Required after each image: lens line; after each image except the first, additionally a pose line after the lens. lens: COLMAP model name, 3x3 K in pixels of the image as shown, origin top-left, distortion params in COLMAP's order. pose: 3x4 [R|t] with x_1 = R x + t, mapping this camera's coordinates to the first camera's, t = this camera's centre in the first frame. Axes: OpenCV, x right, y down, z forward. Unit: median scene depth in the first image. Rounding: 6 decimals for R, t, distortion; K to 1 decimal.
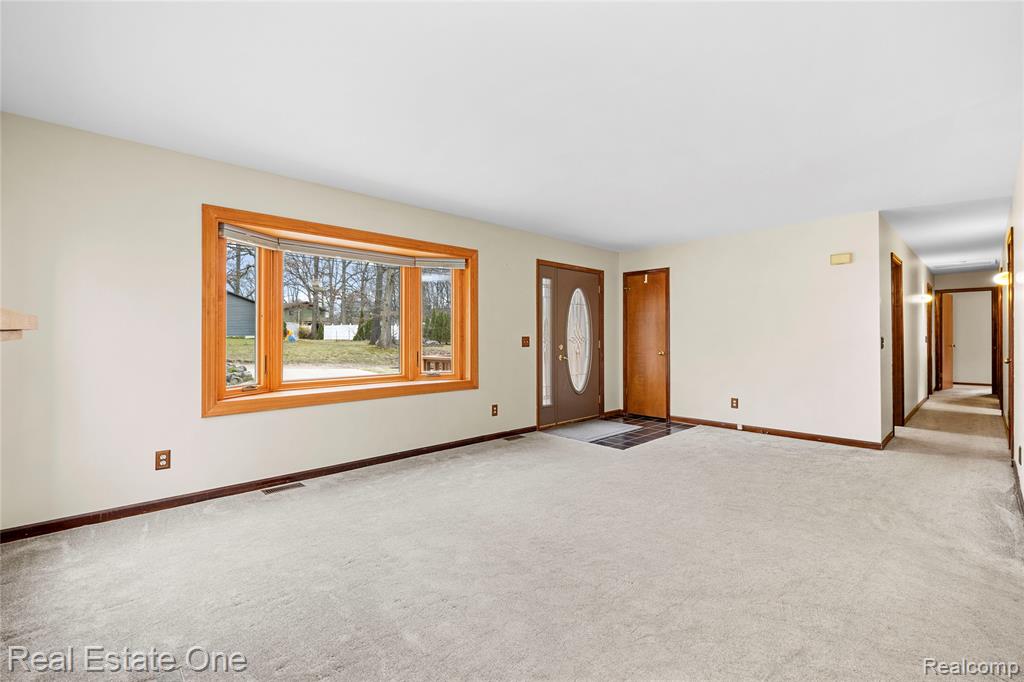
lens RADIAL K [[453.3, 0, 512.0], [0, 453.3, 341.0], [0, 0, 1]] dist [-0.000544, -0.000117]
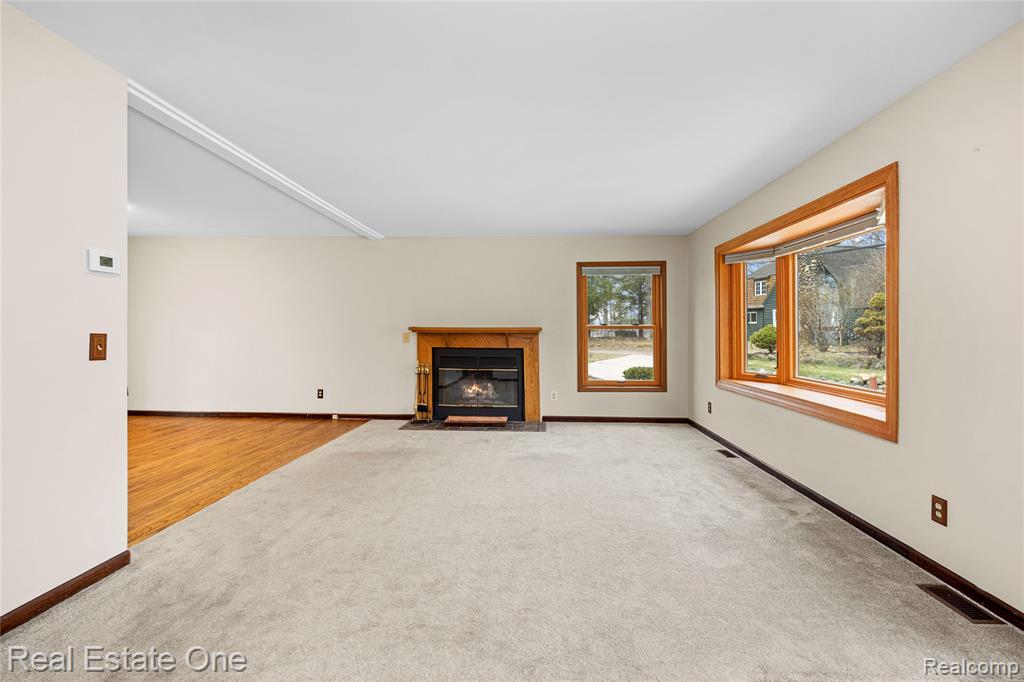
lens RADIAL K [[454.4, 0, 516.1], [0, 454.4, 335.9], [0, 0, 1]] dist [0.000628, -0.009290]
pose [[-0.722308, 0.000962, -0.691571, 0.497814], [-0.015953, 0.999710, 0.018053, -0.011534], [0.691387, 0.024073, -0.722083, 0.937793]]
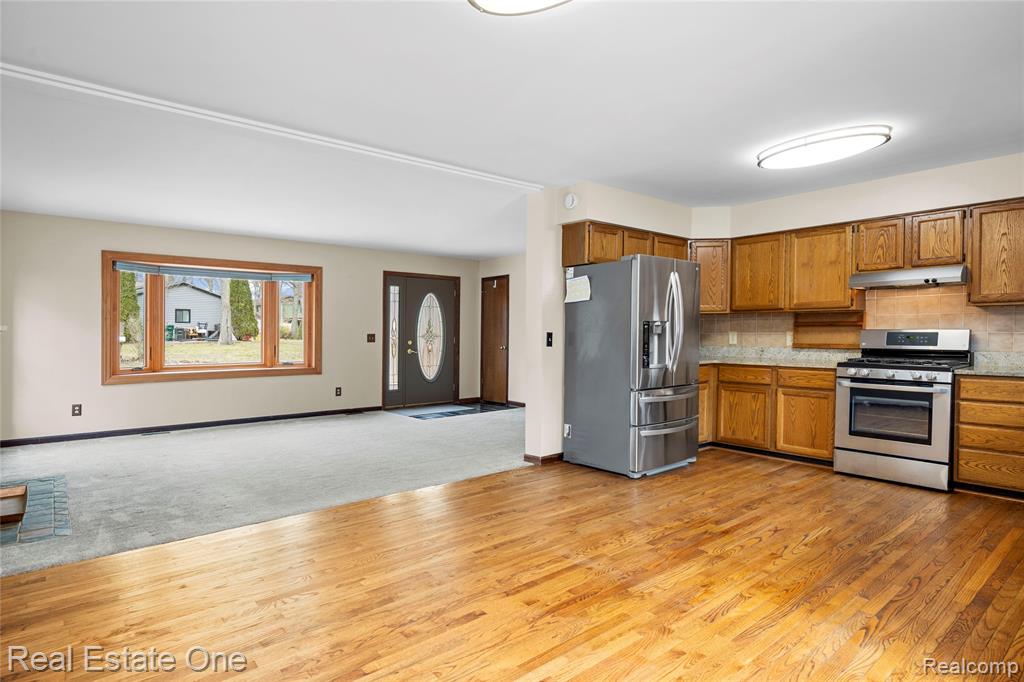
lens RADIAL K [[552.1, 0, 512.4], [0, 552.1, 350.3], [0, 0, 1]] dist [-0.004067, -0.002714]
pose [[0.998198, -0.002850, -0.059940, 0.500181], [0.003879, 0.999847, 0.017066, 0.010453], [0.059882, -0.017268, 0.998056, -0.481182]]
